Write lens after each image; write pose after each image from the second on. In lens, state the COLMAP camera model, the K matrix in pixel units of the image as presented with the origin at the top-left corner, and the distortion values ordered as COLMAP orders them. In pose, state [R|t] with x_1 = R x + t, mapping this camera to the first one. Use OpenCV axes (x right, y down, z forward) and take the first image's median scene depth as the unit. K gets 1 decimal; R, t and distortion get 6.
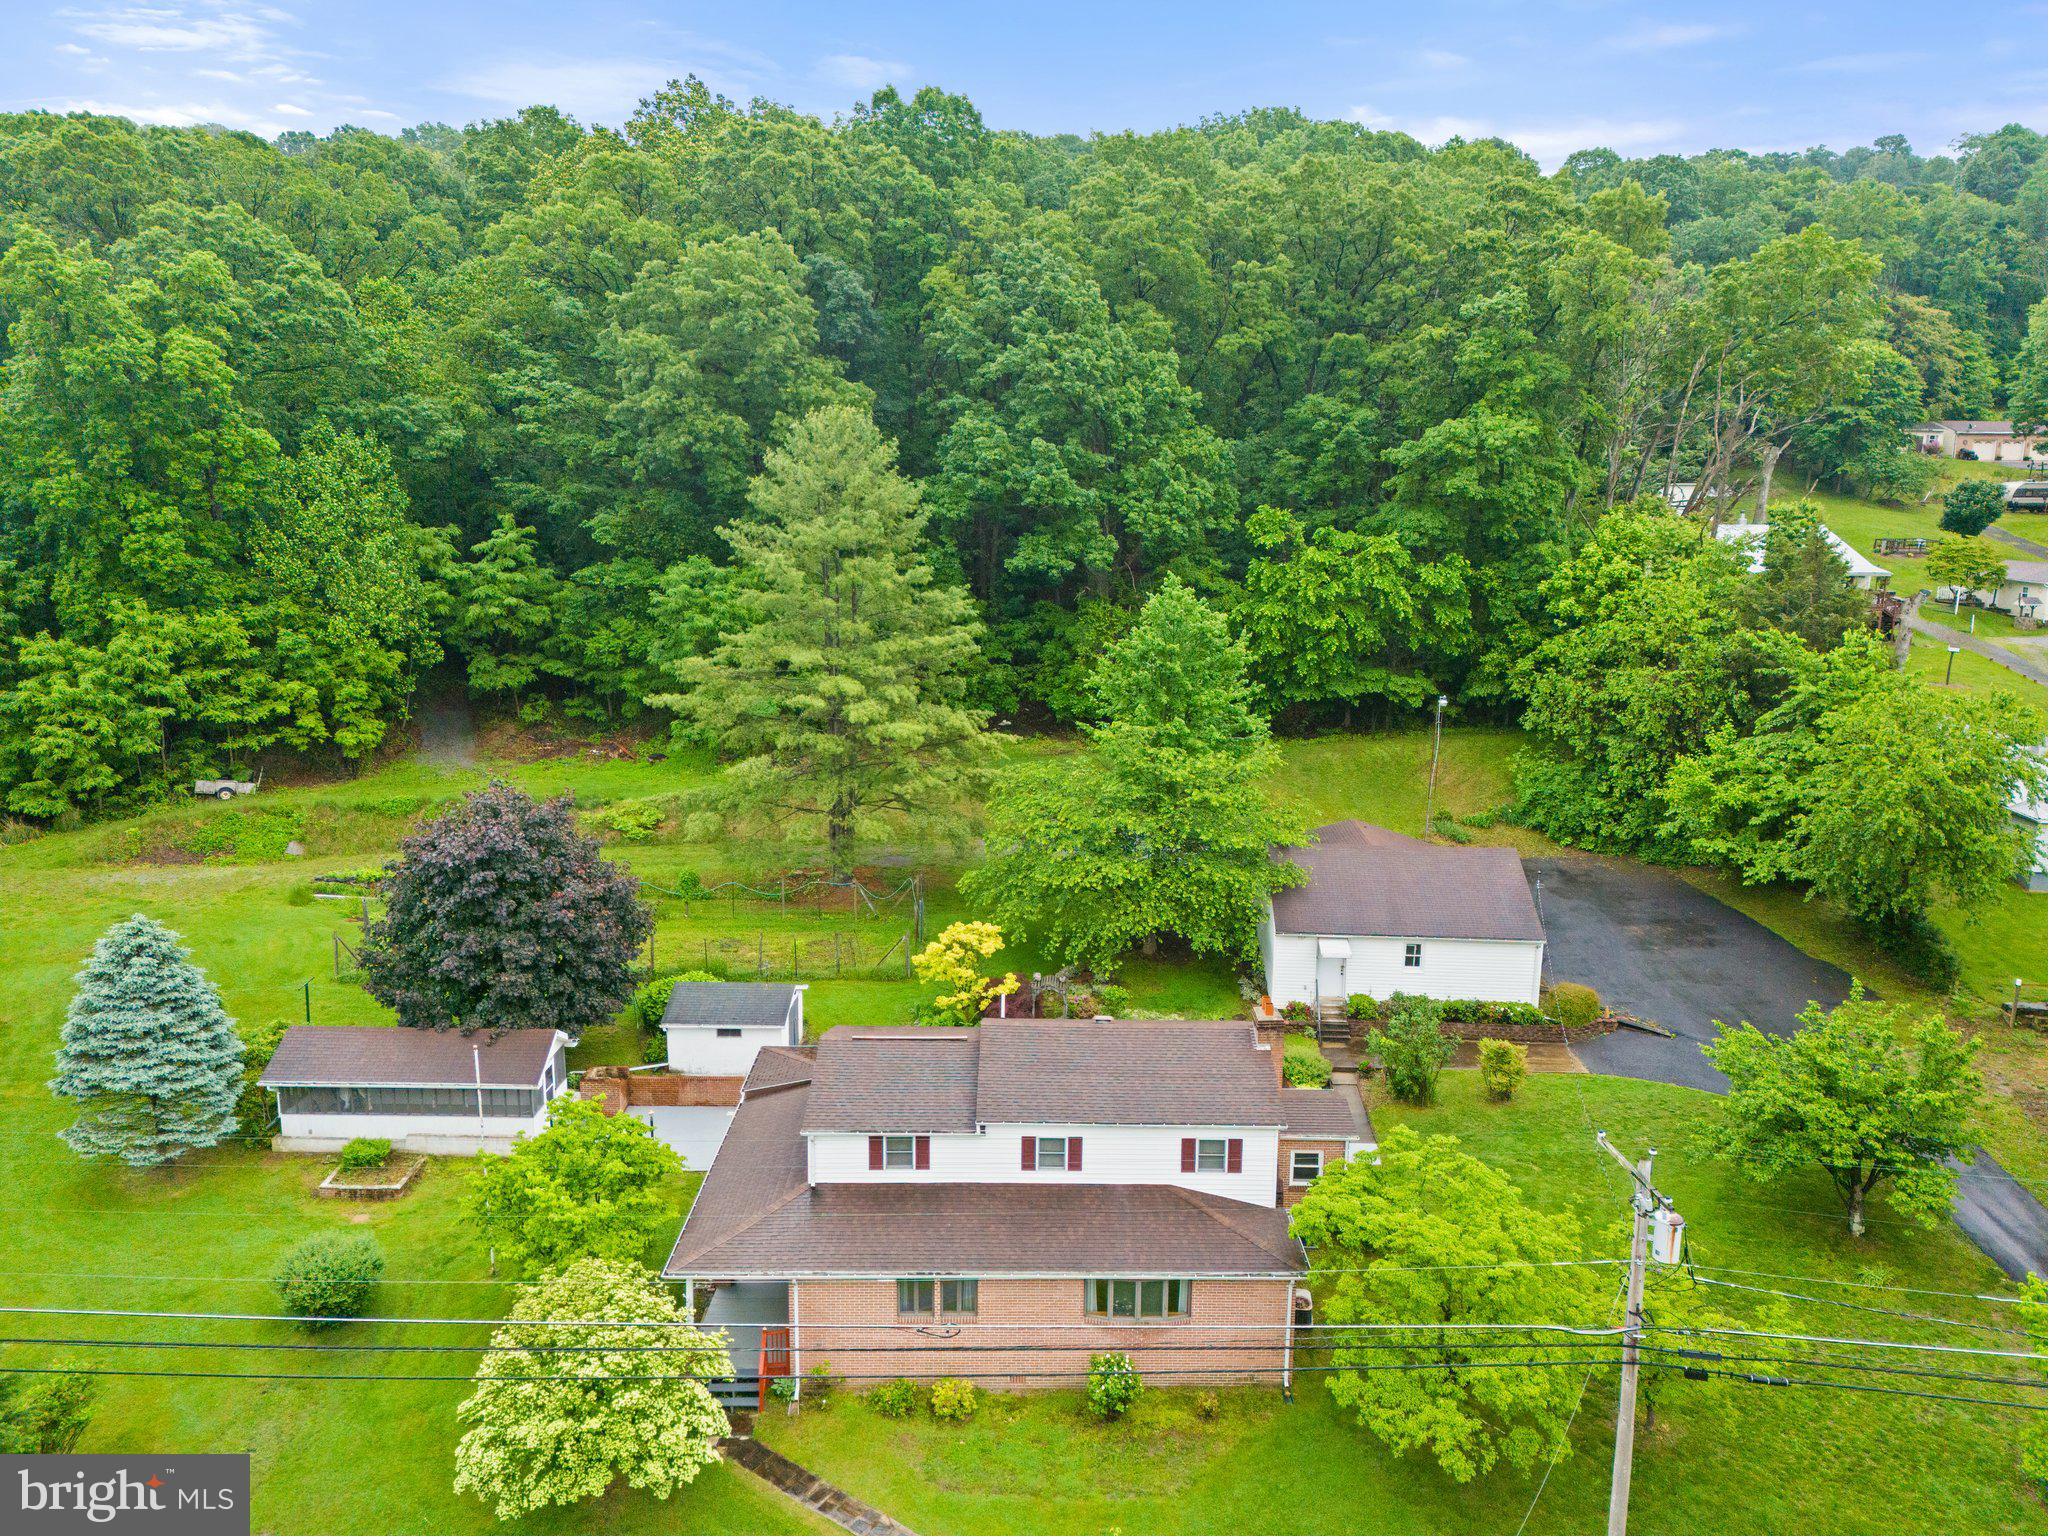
lens RADIAL K [[1479.6, 0, 1019.4], [0, 1479.6, 767.9], [0, 0, 1]] dist [0.091805, -0.087641]
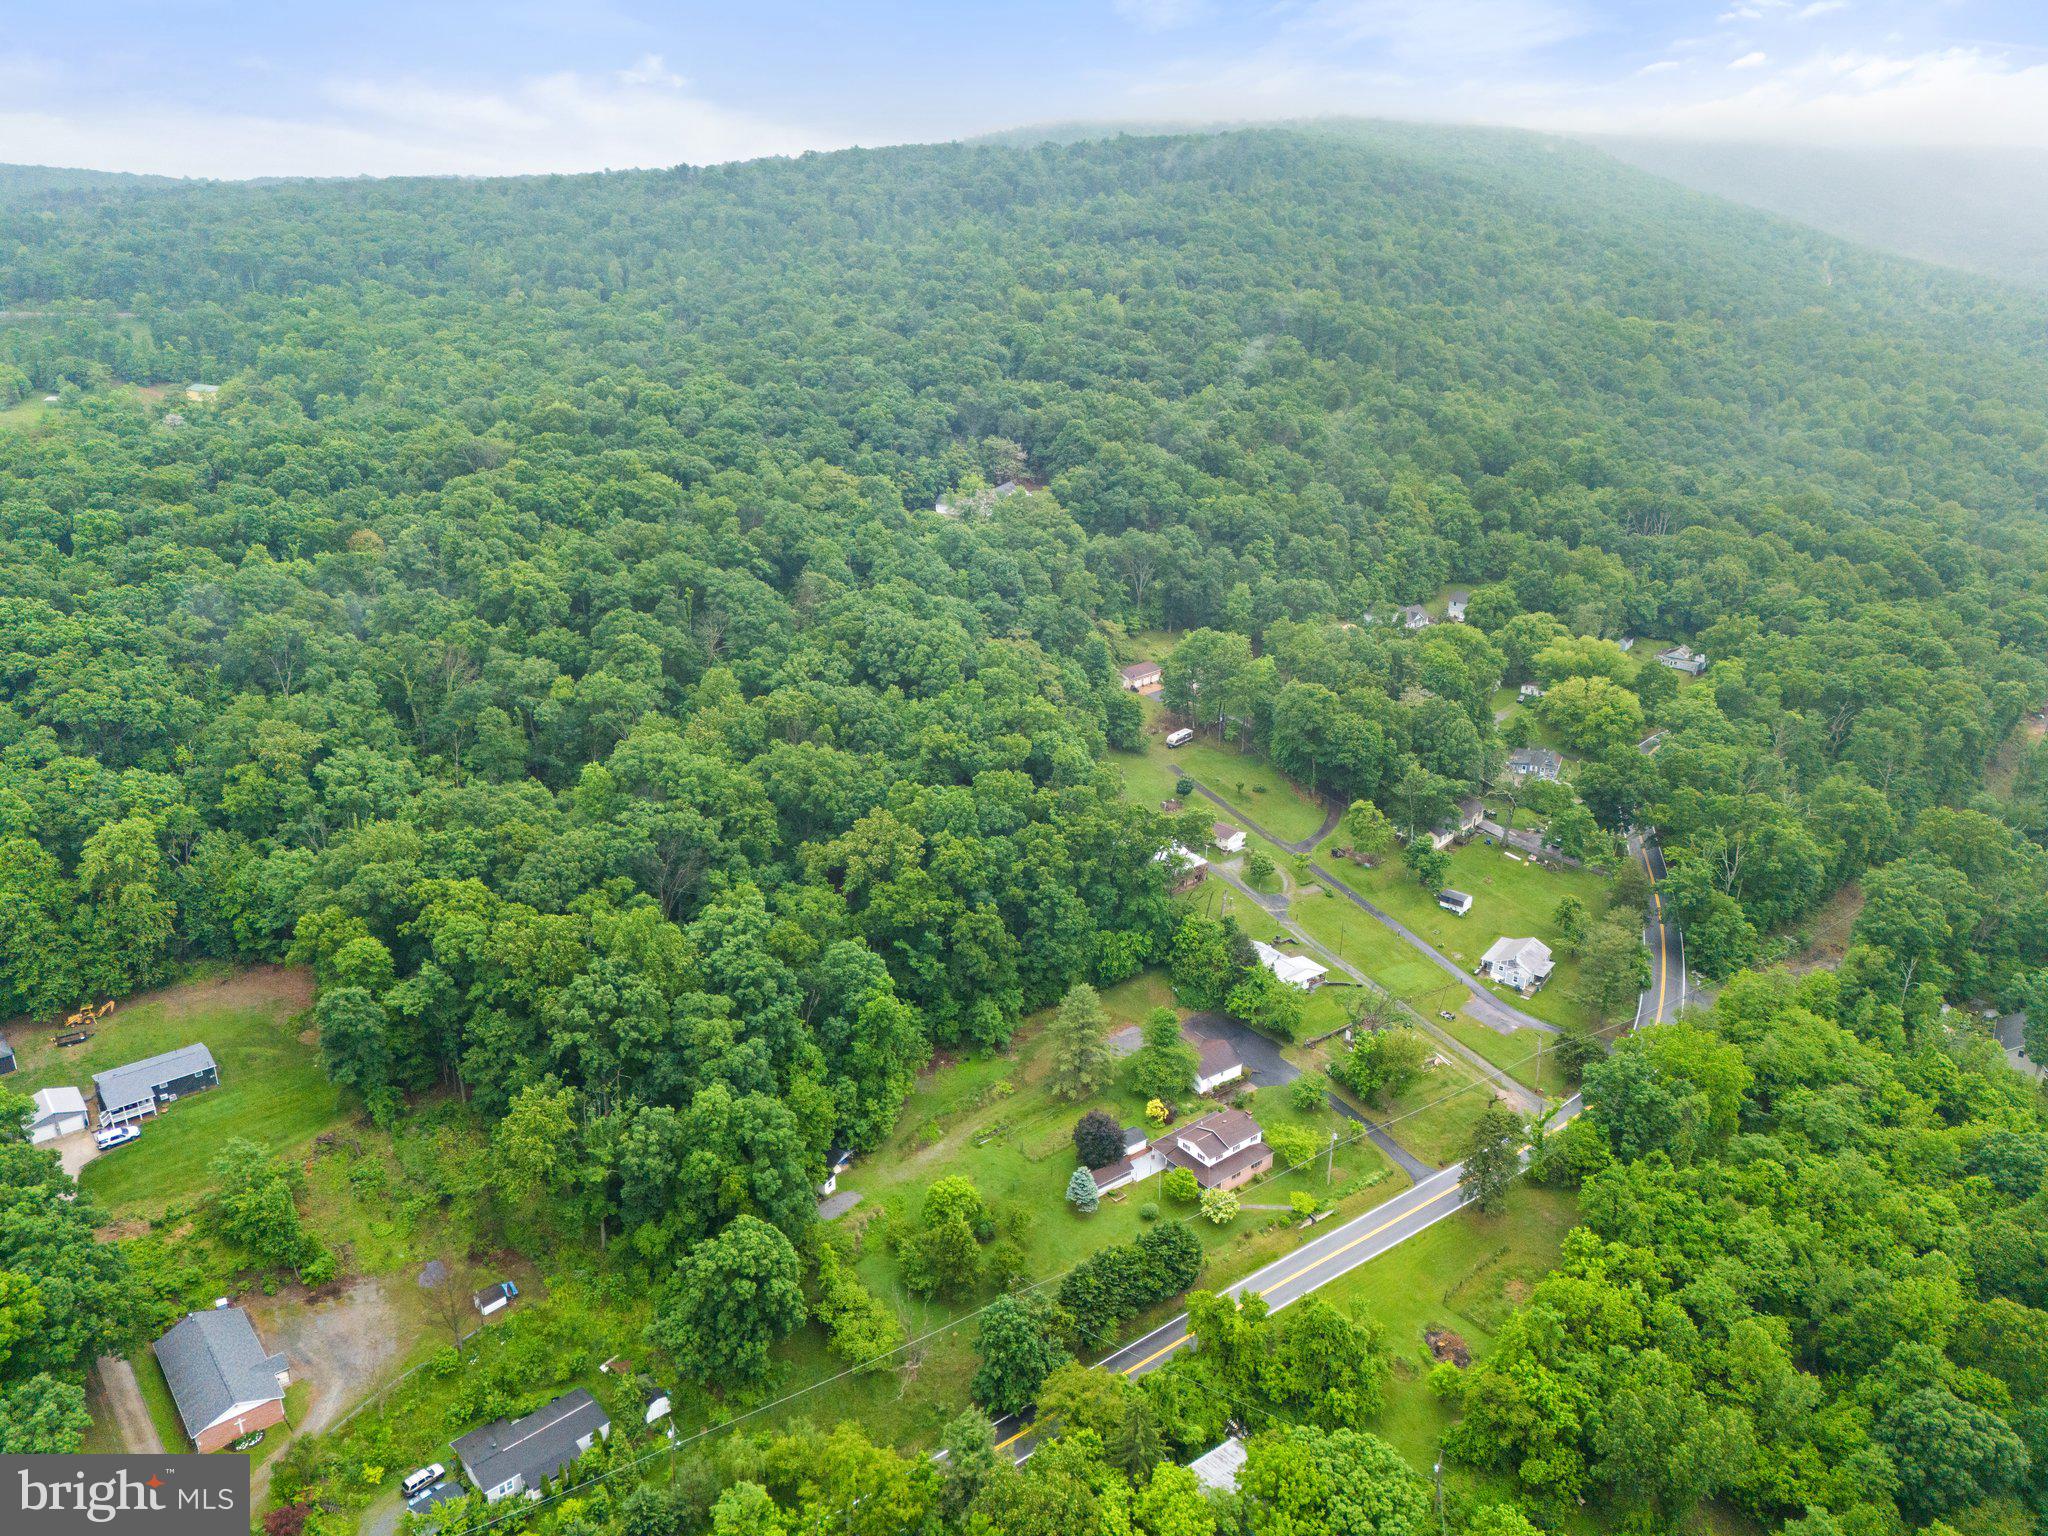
lens RADIAL K [[1479.6, 0, 1019.4], [0, 1479.6, 767.9], [0, 0, 1]] dist [0.091805, -0.087641]
pose [[0.784913, -0.230035, 0.575323, -2.087440], [0.122179, 0.967760, 0.220258, -1.476247], [-0.607441, -0.102591, 0.787712, -1.712695]]
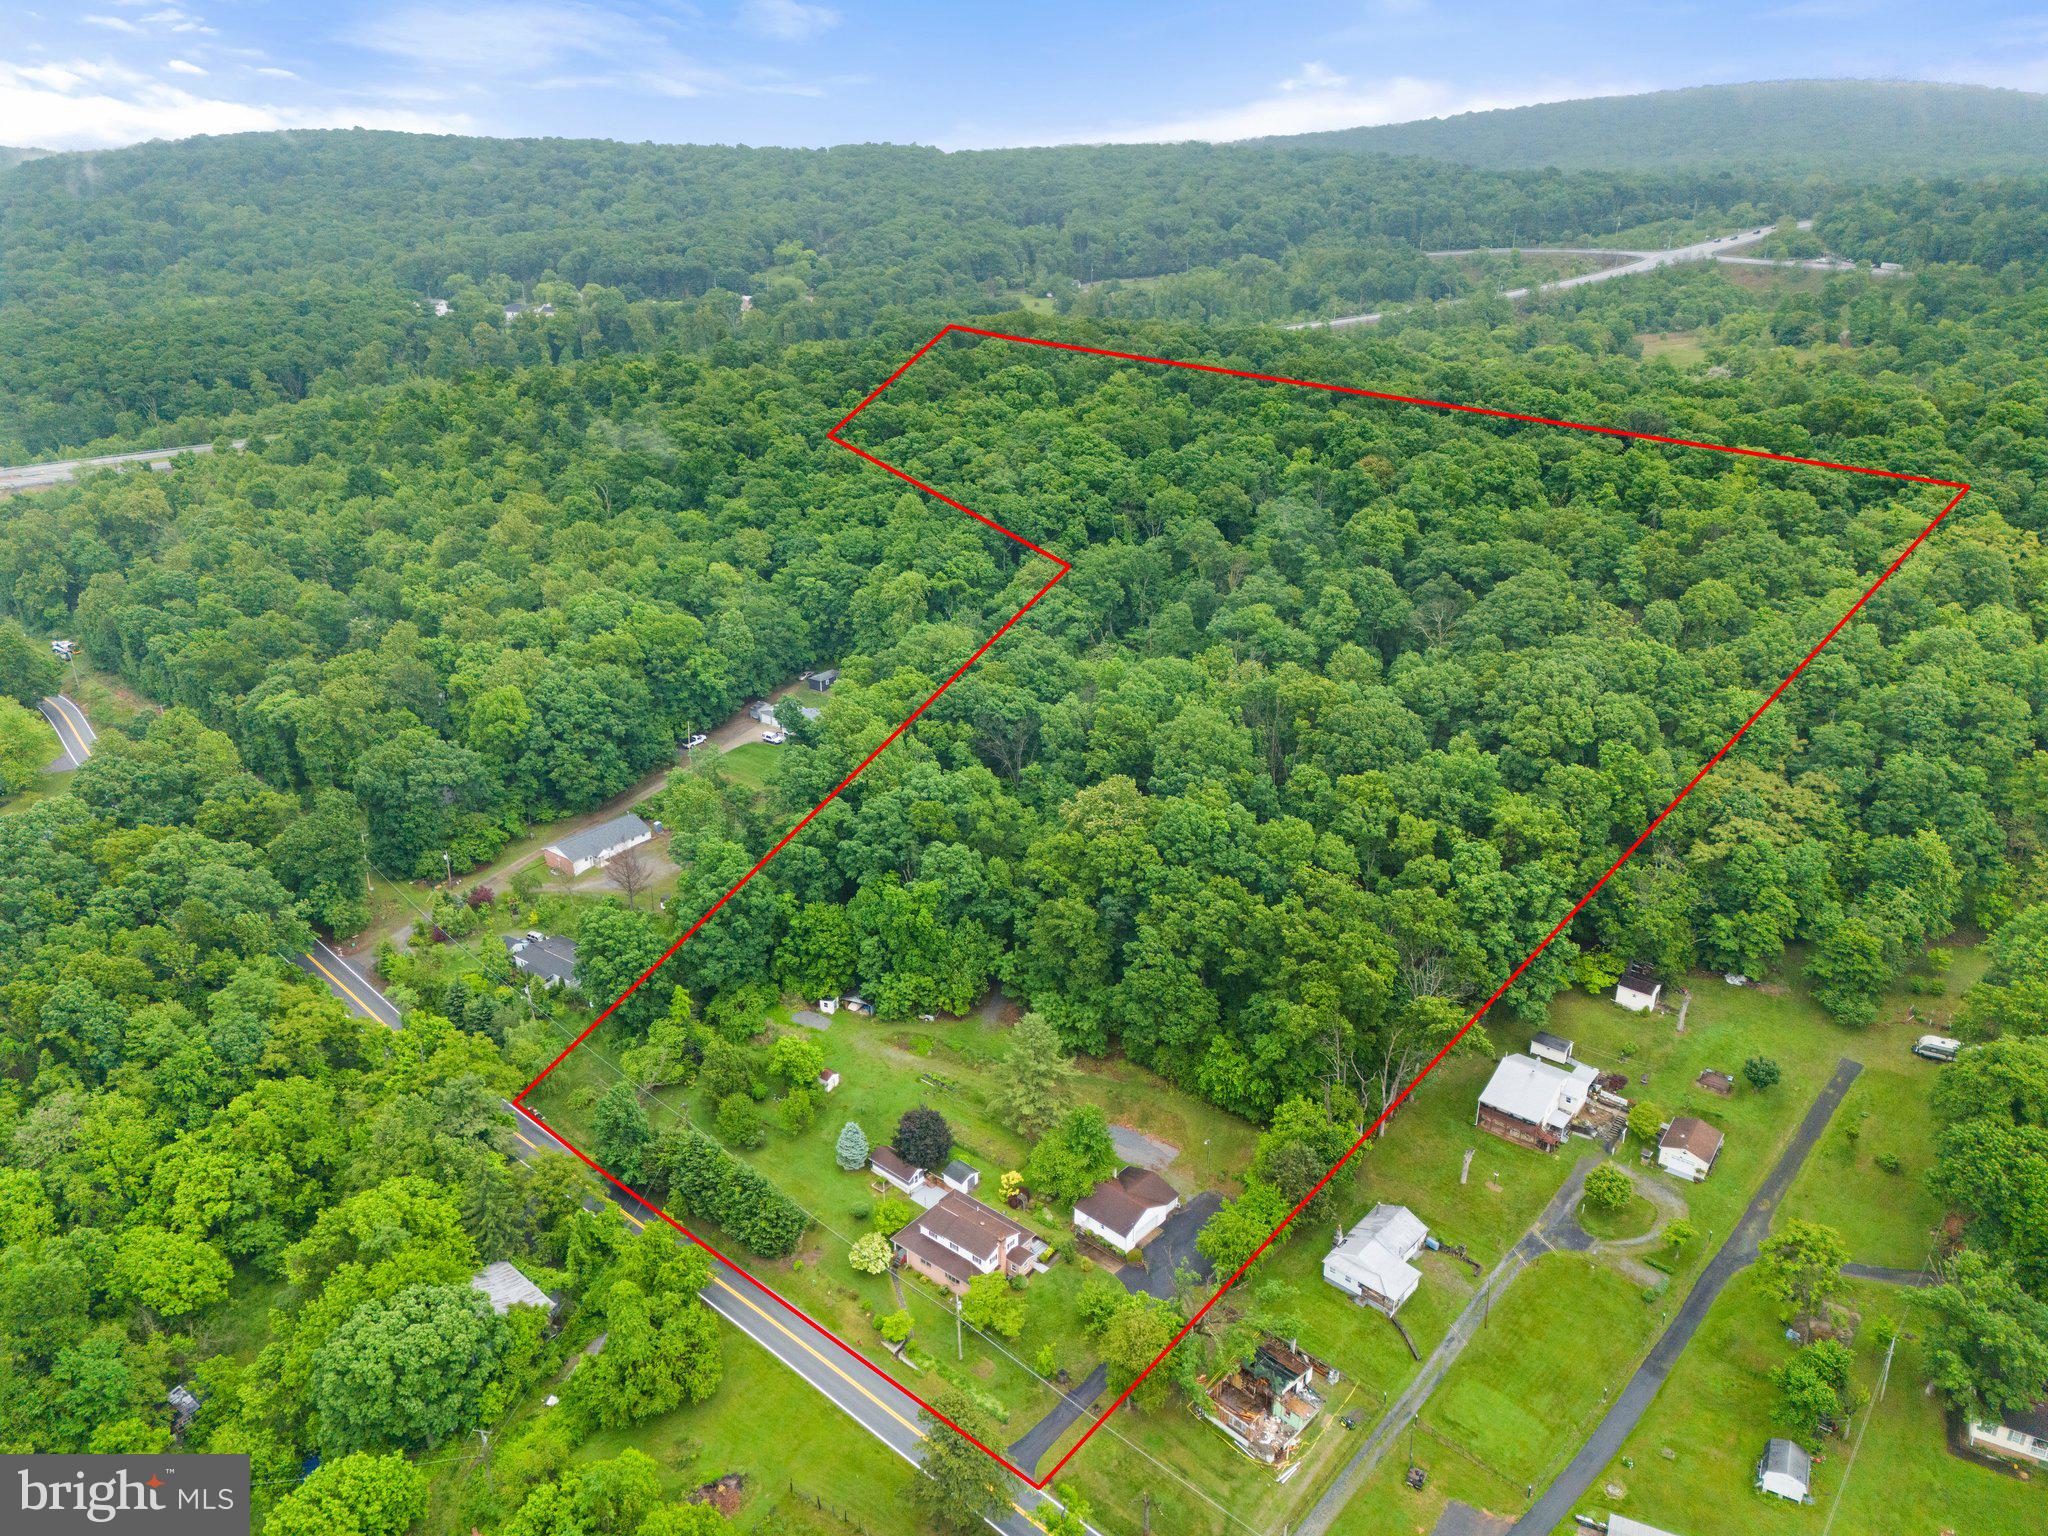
lens RADIAL K [[1479.6, 0, 1019.4], [0, 1479.6, 767.9], [0, 0, 1]] dist [0.091805, -0.087641]
pose [[0.777825, 0.238676, -0.581396, 1.548099], [-0.121180, 0.964679, 0.233902, -1.427705], [0.616687, -0.111481, 0.779275, -1.515463]]
